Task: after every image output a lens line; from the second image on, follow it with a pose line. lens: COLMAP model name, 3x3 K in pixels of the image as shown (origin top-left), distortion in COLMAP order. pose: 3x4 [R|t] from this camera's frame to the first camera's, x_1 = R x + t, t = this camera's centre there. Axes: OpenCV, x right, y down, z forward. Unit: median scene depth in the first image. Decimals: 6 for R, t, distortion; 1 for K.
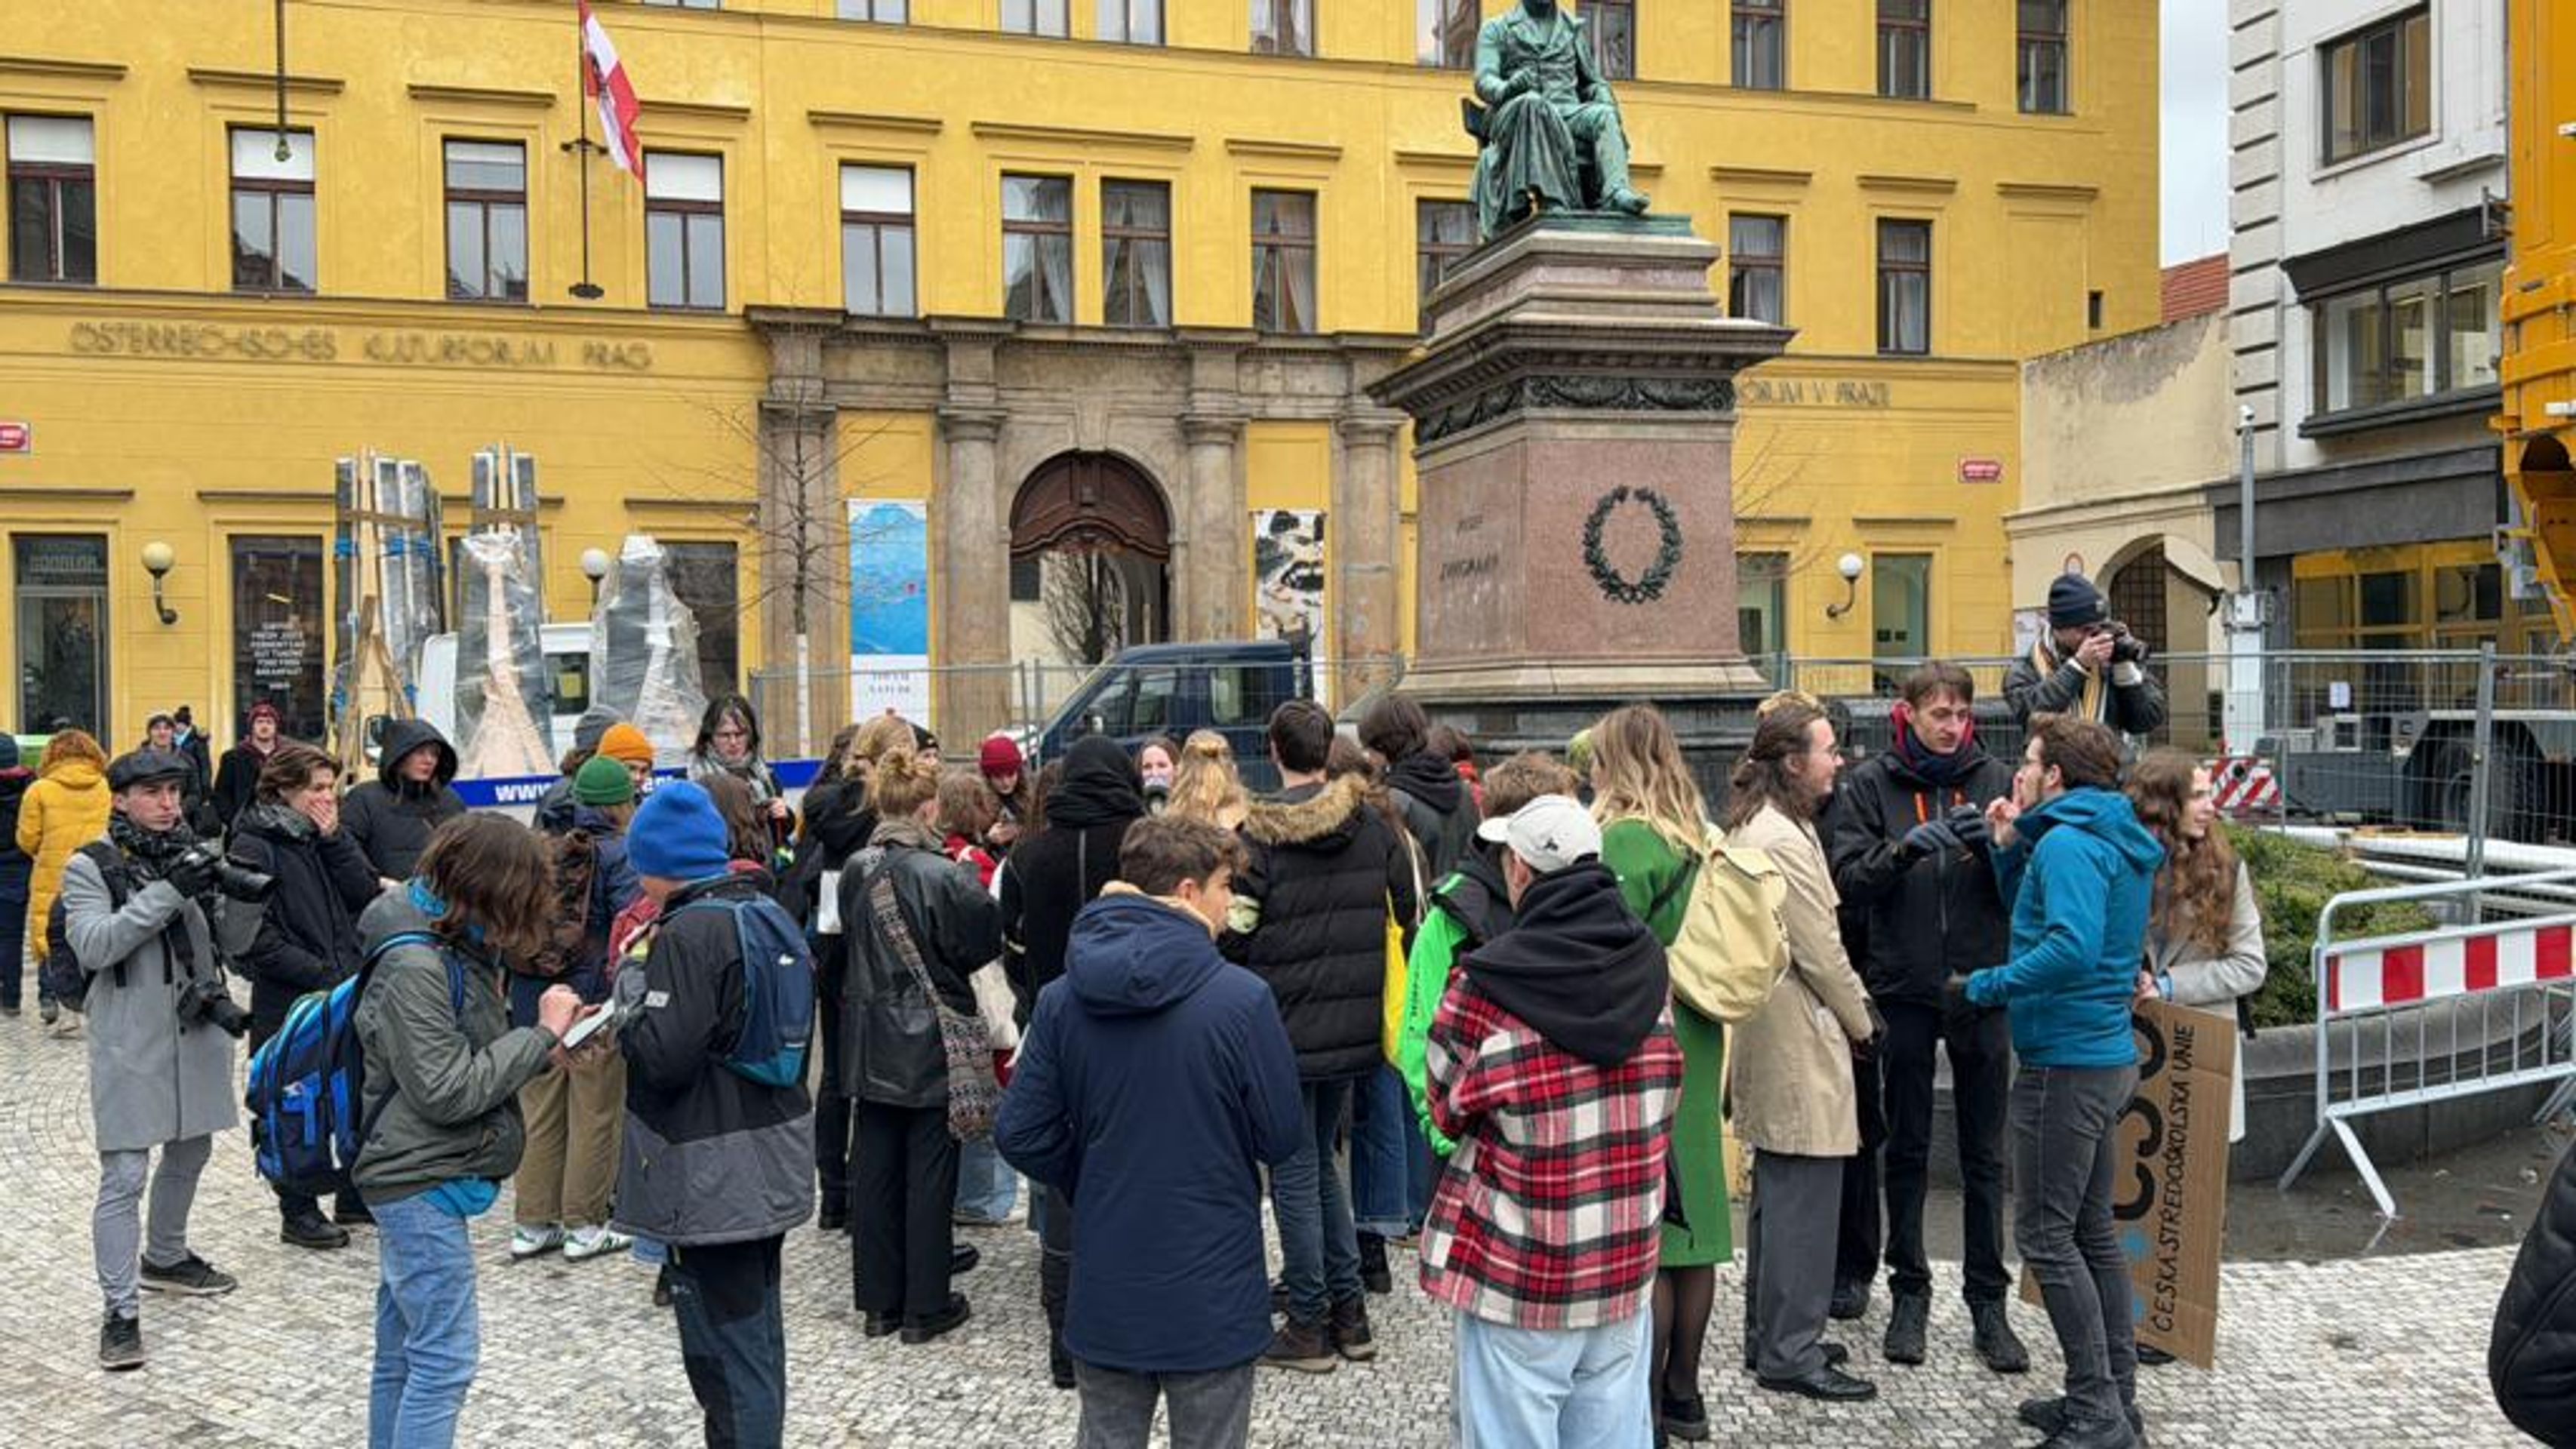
lens RADIAL K [[2114.9, 0, 1216.4], [0, 2114.9, 750.8], [0, 0, 1]] dist [0.003499, -0.017230]
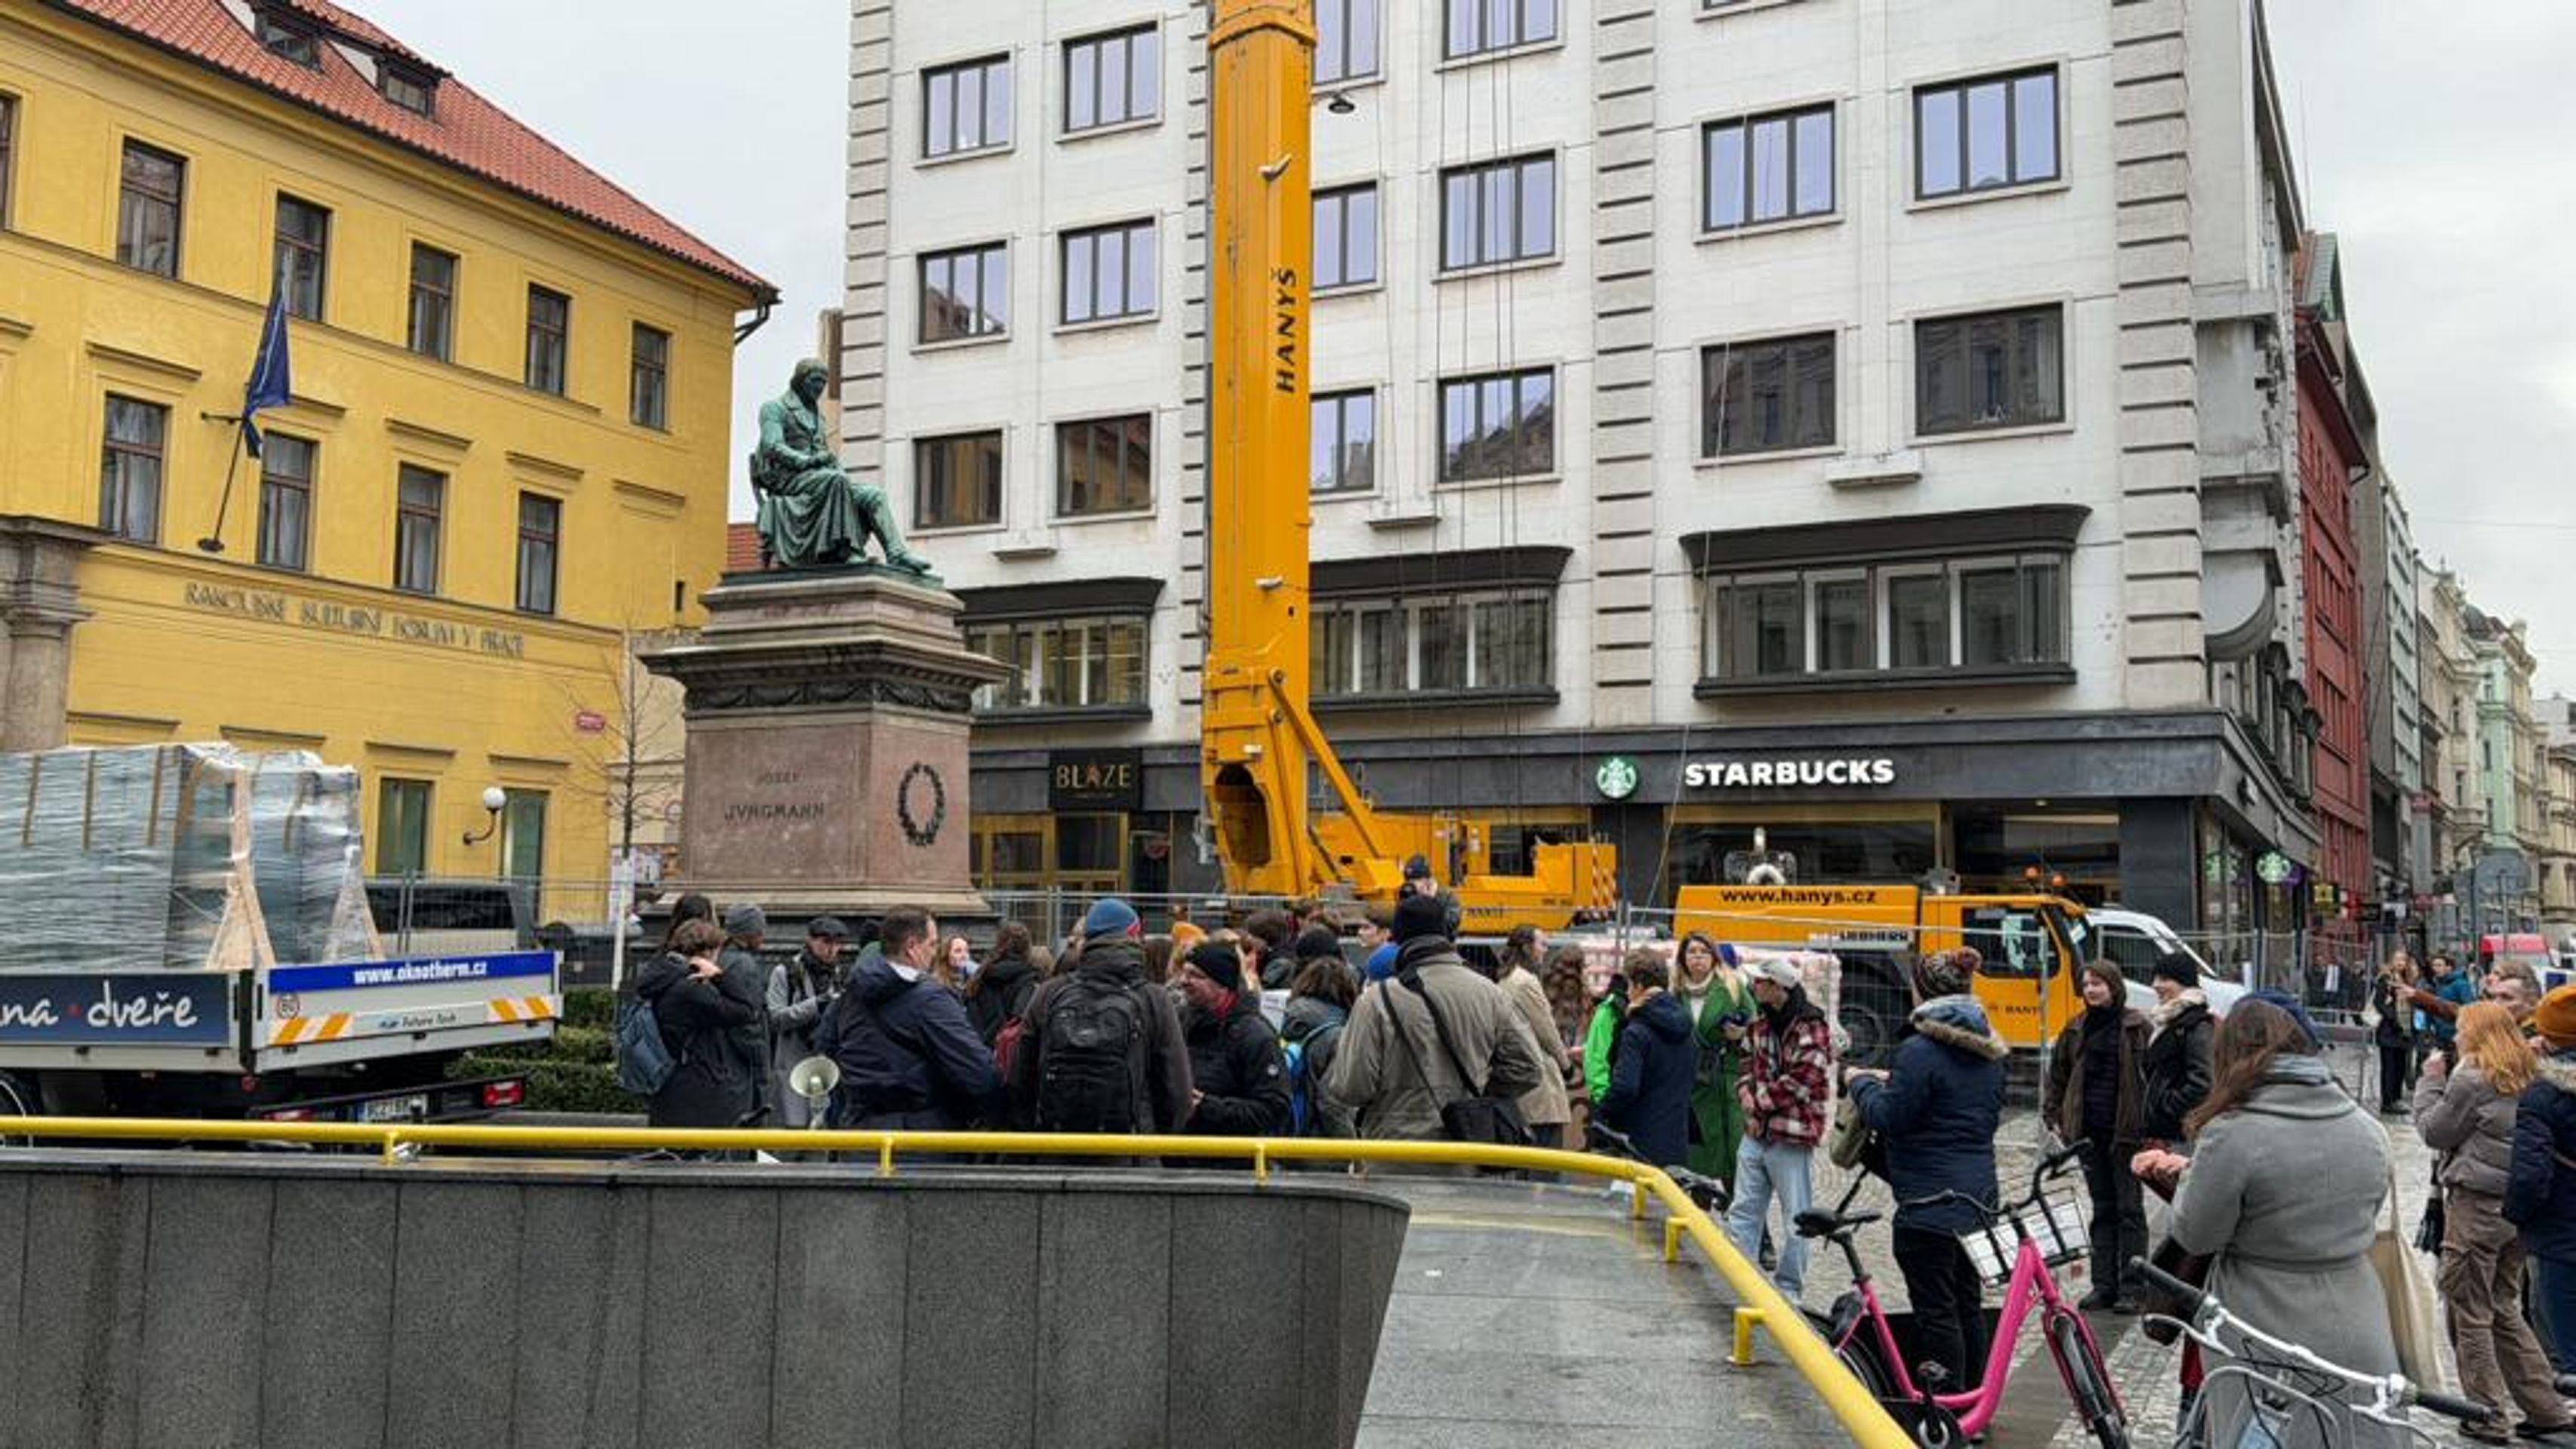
lens RADIAL K [[2114.9, 0, 1297.7], [0, 2114.9, 723.4], [0, 0, 1]] dist [0.003499, -0.017230]
pose [[0.657154, 0.094136, 0.747855, -0.334783], [-0.004341, 0.992627, -0.121132, 0.008989], [-0.753744, 0.076356, 0.652718, -0.055047]]
